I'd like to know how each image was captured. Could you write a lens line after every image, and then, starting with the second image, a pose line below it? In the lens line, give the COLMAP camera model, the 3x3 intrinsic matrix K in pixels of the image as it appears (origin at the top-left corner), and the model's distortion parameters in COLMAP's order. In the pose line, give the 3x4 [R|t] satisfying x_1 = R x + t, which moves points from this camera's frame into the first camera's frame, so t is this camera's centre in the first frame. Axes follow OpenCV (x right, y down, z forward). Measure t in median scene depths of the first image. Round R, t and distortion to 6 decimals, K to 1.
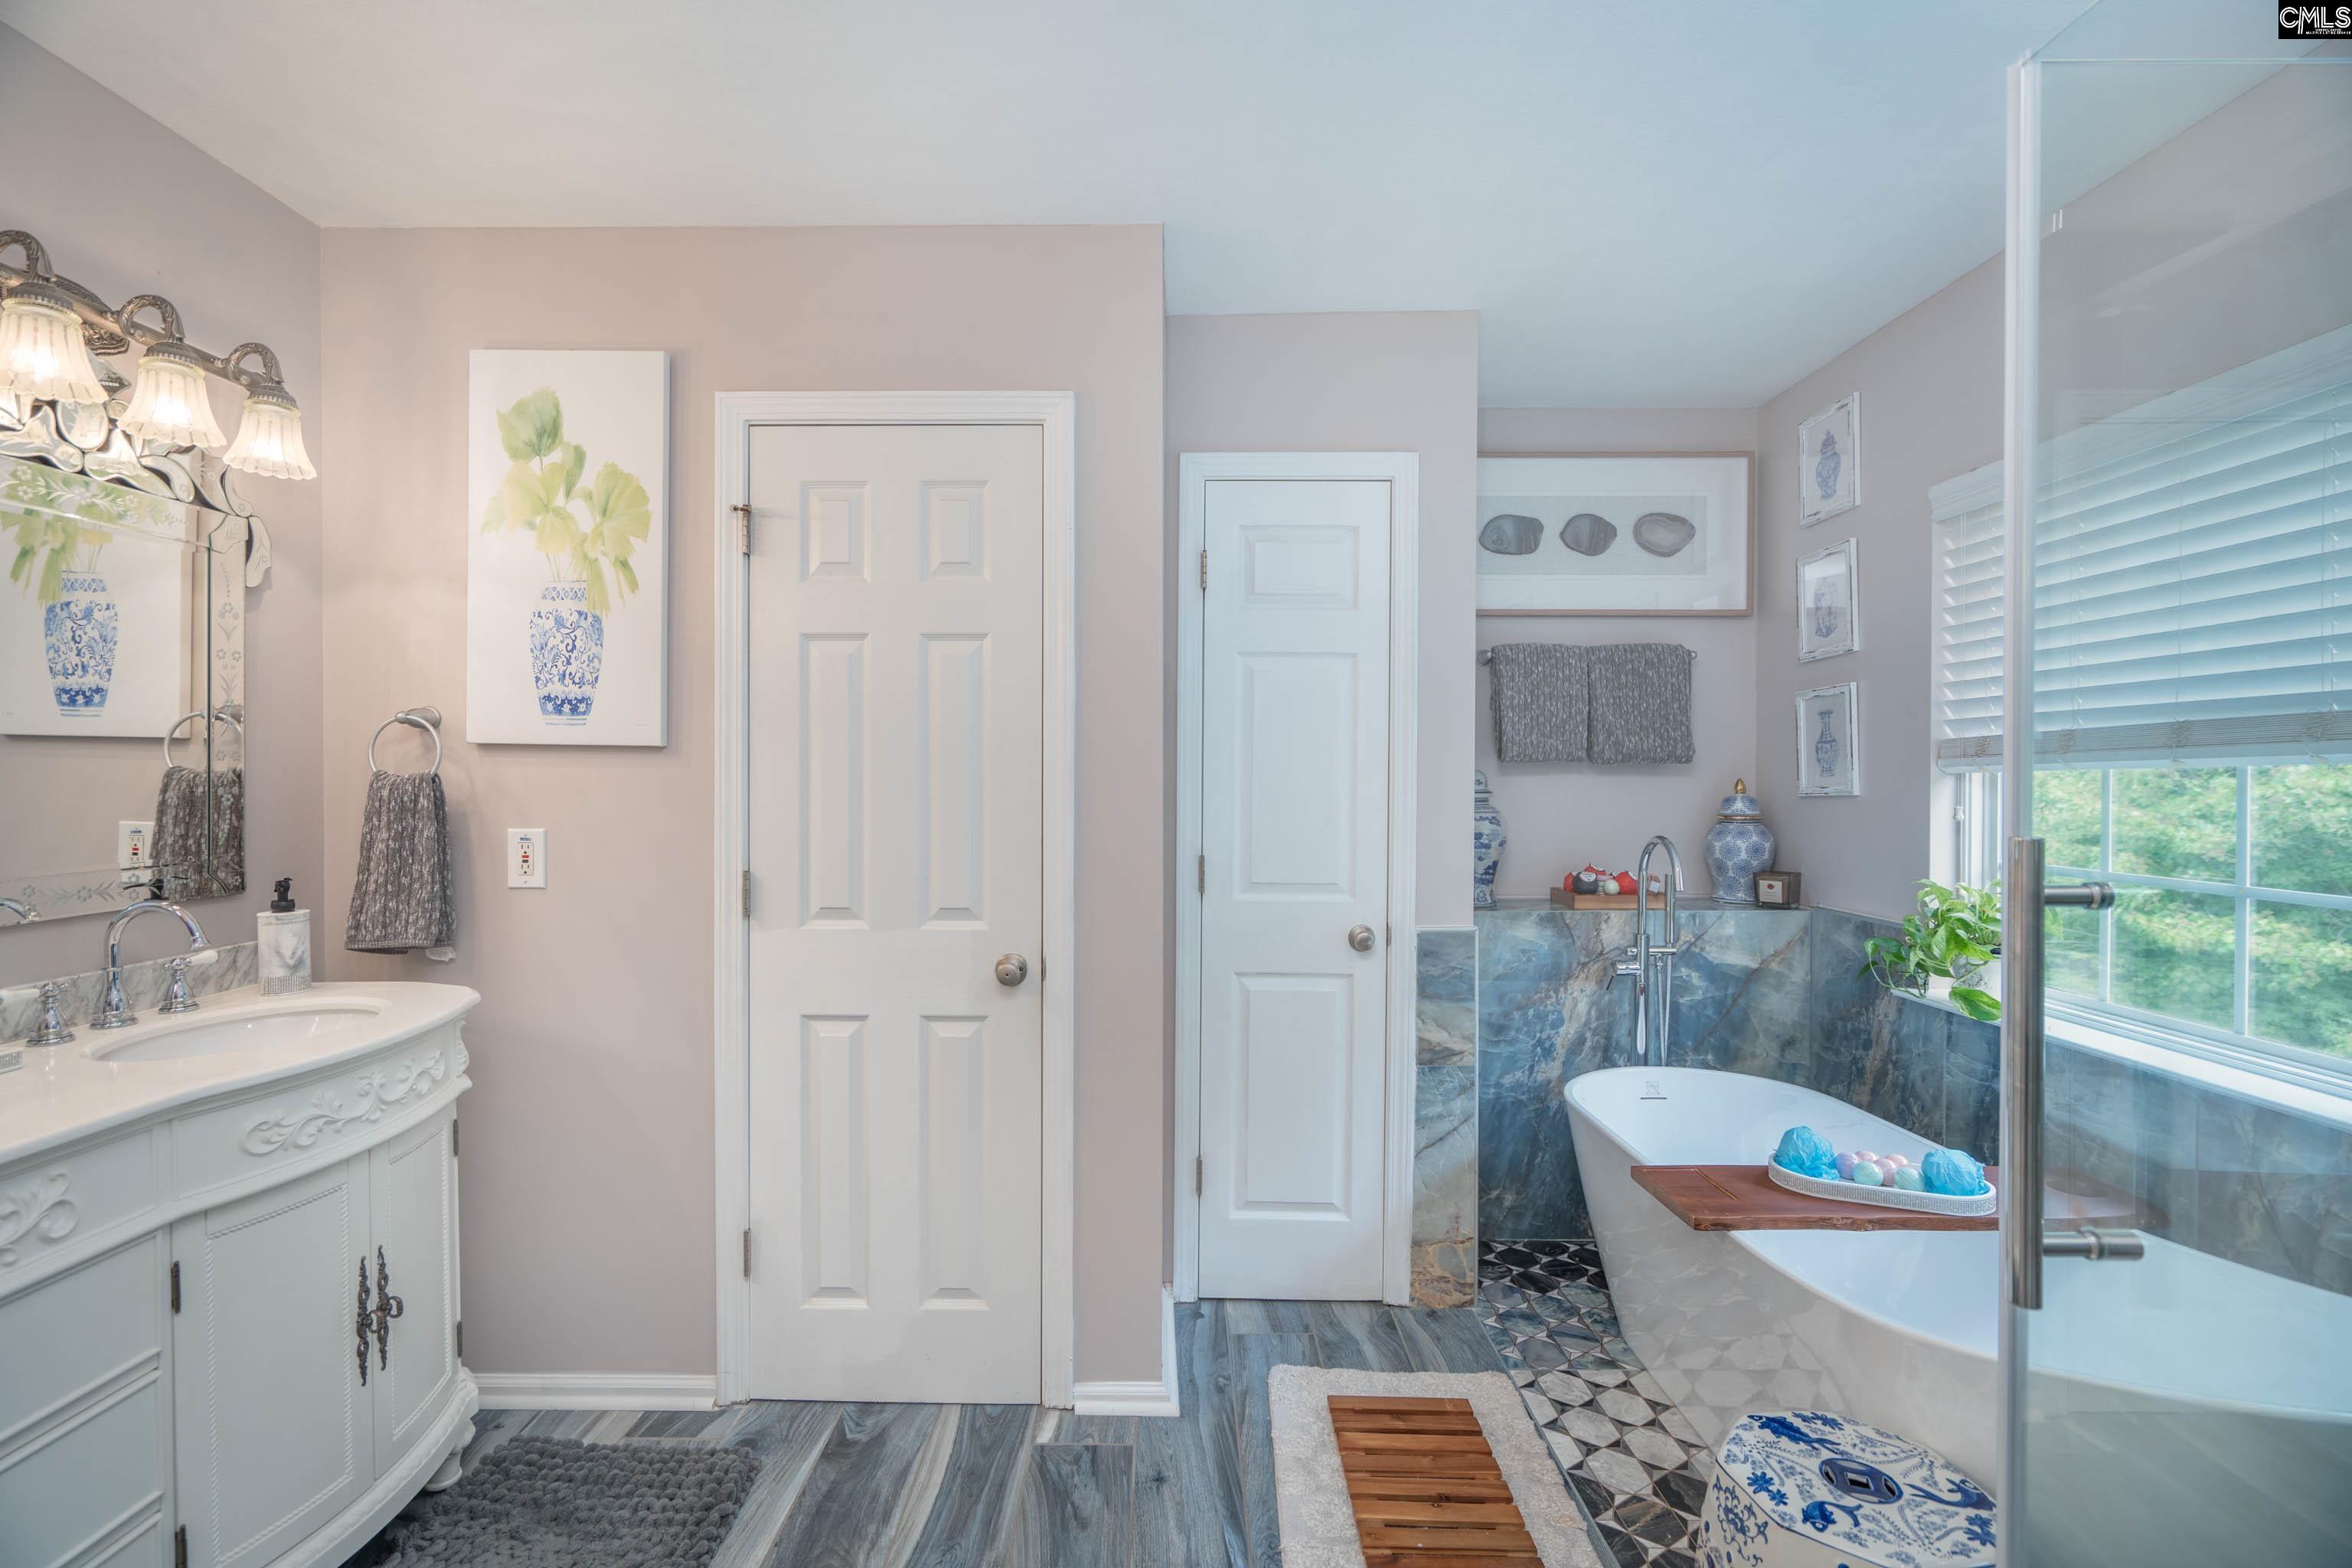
lens RADIAL K [[1052.2, 0, 1169.1], [0, 1052.2, 787.3], [0, 0, 1]] dist [-0.001446, 0.000510]
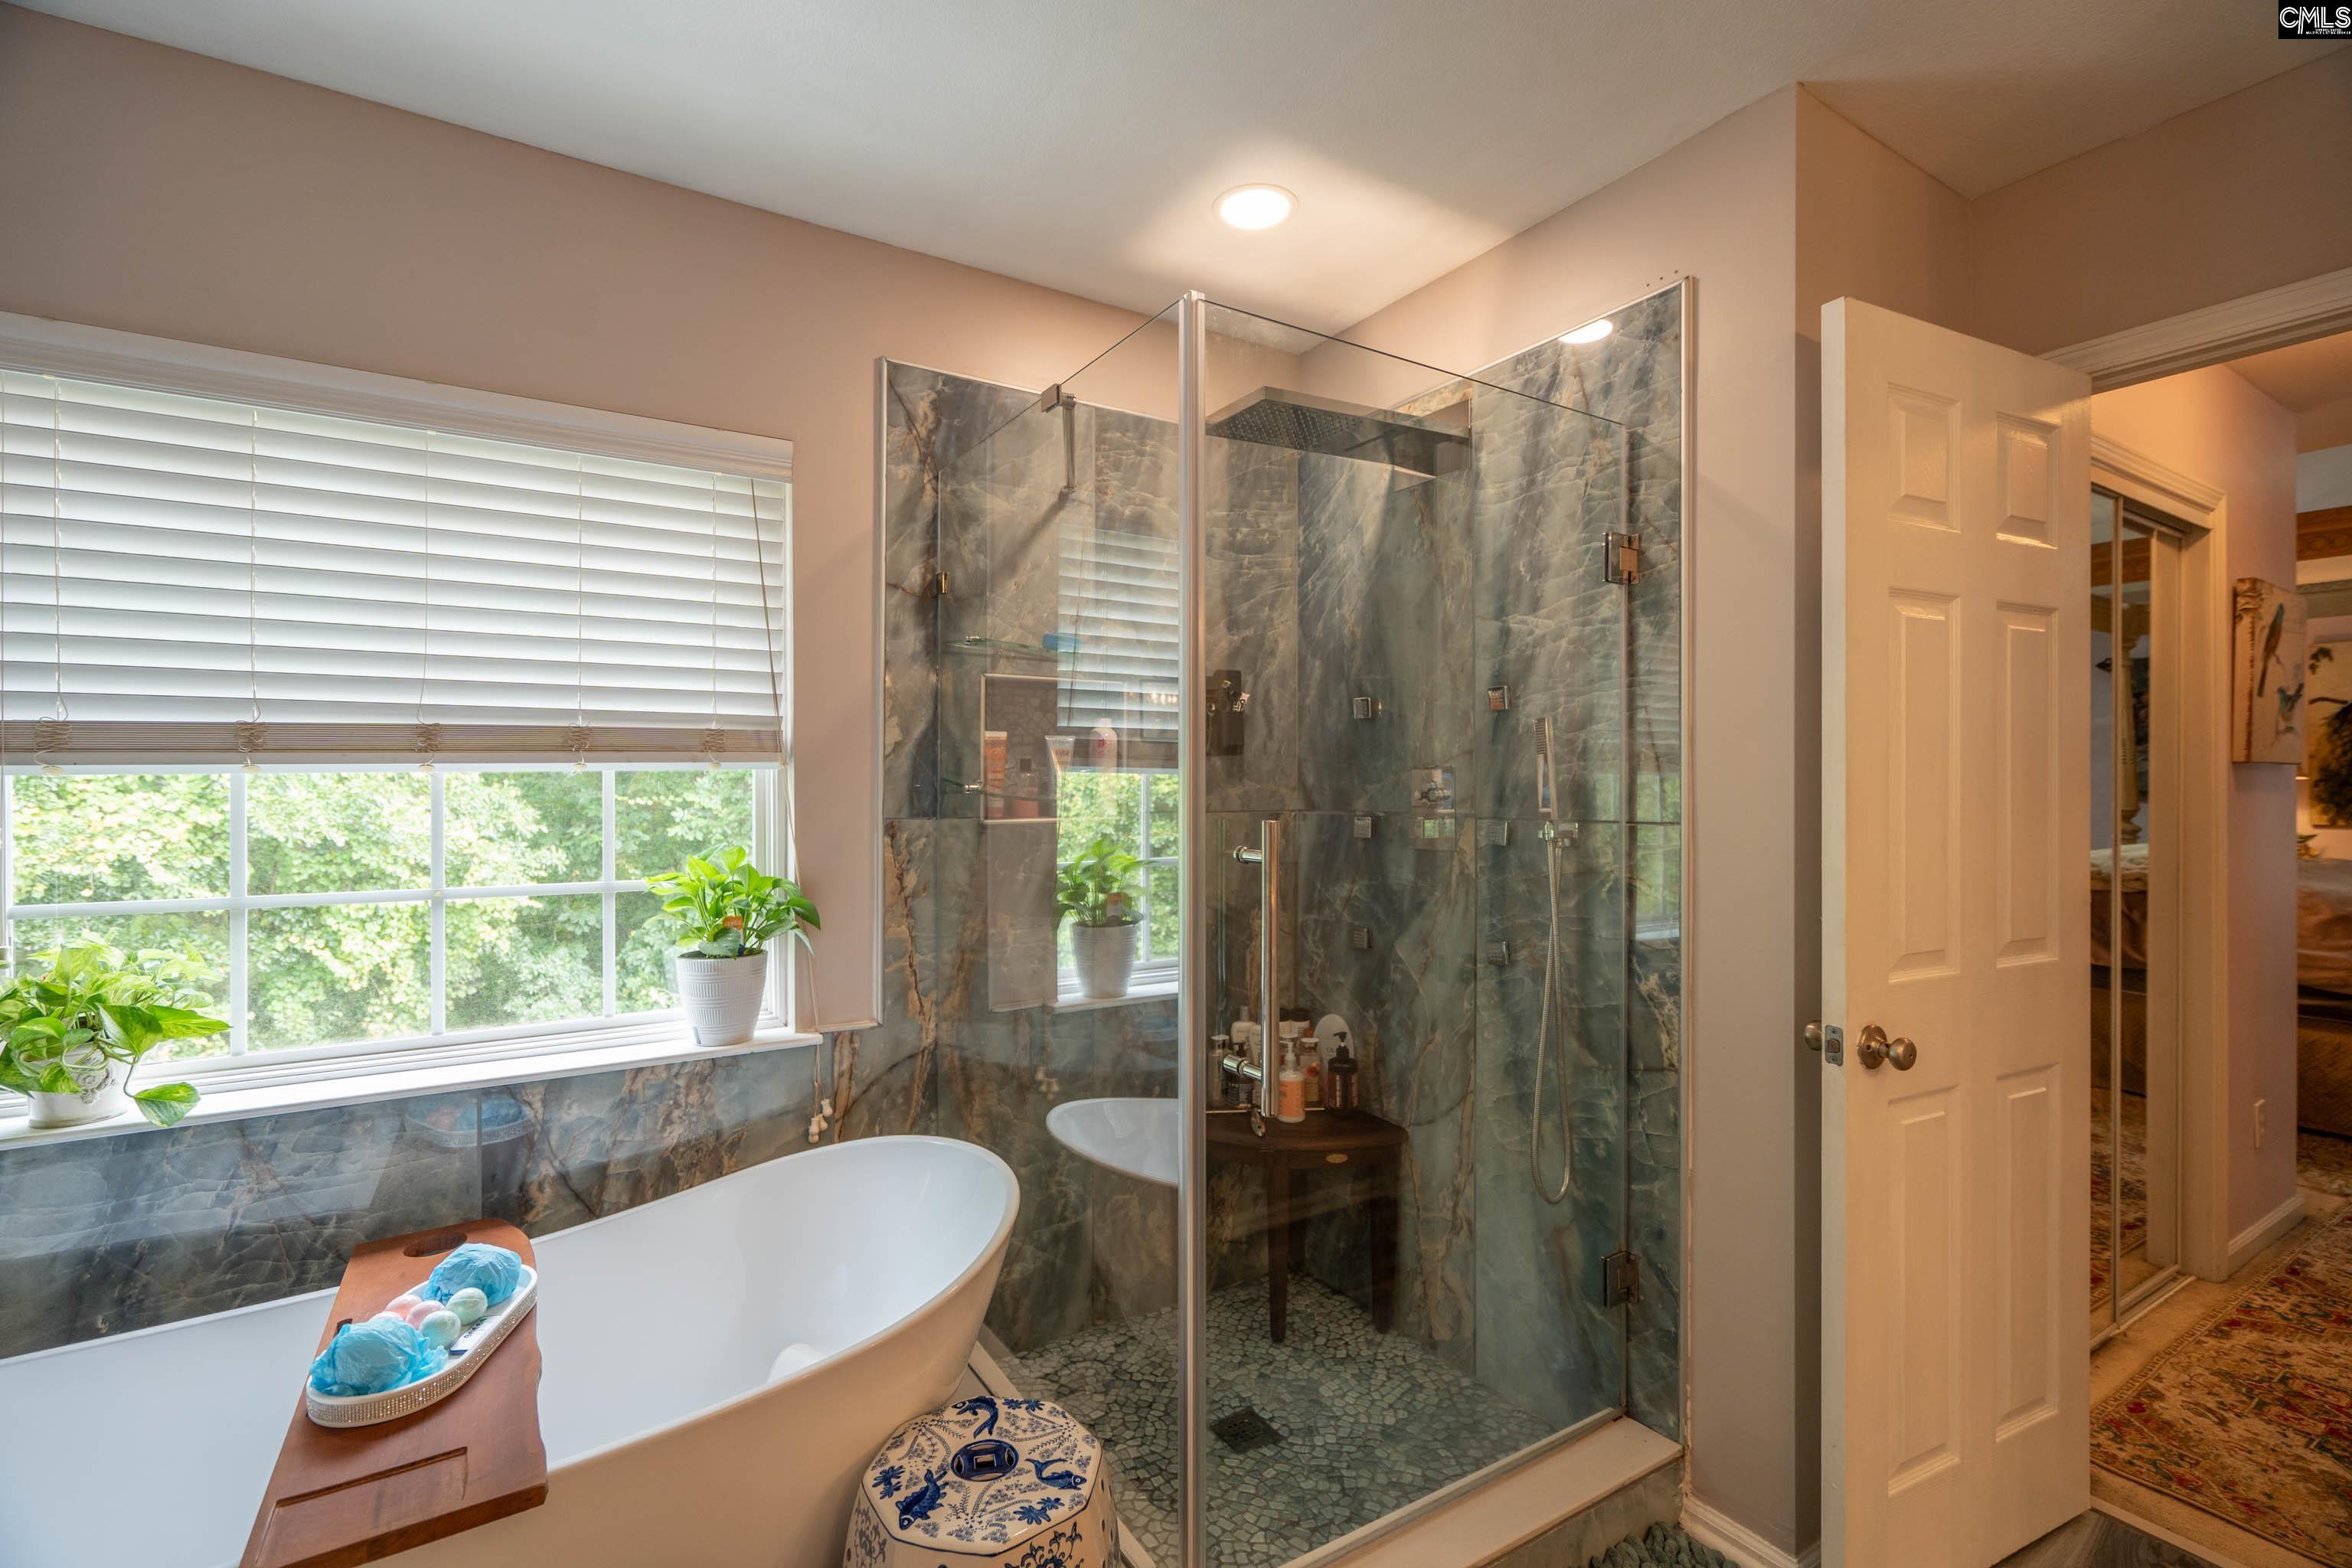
lens RADIAL K [[1052.2, 0, 1138.9], [0, 1052.2, 775.1], [0, 0, 1]] dist [-0.001446, 0.000510]
pose [[-0.528431, 0.000040, 0.848976, -0.300240], [0.000480, 1.000000, 0.000252, -0.026088], [-0.848976, 0.000541, -0.528431, 1.339558]]
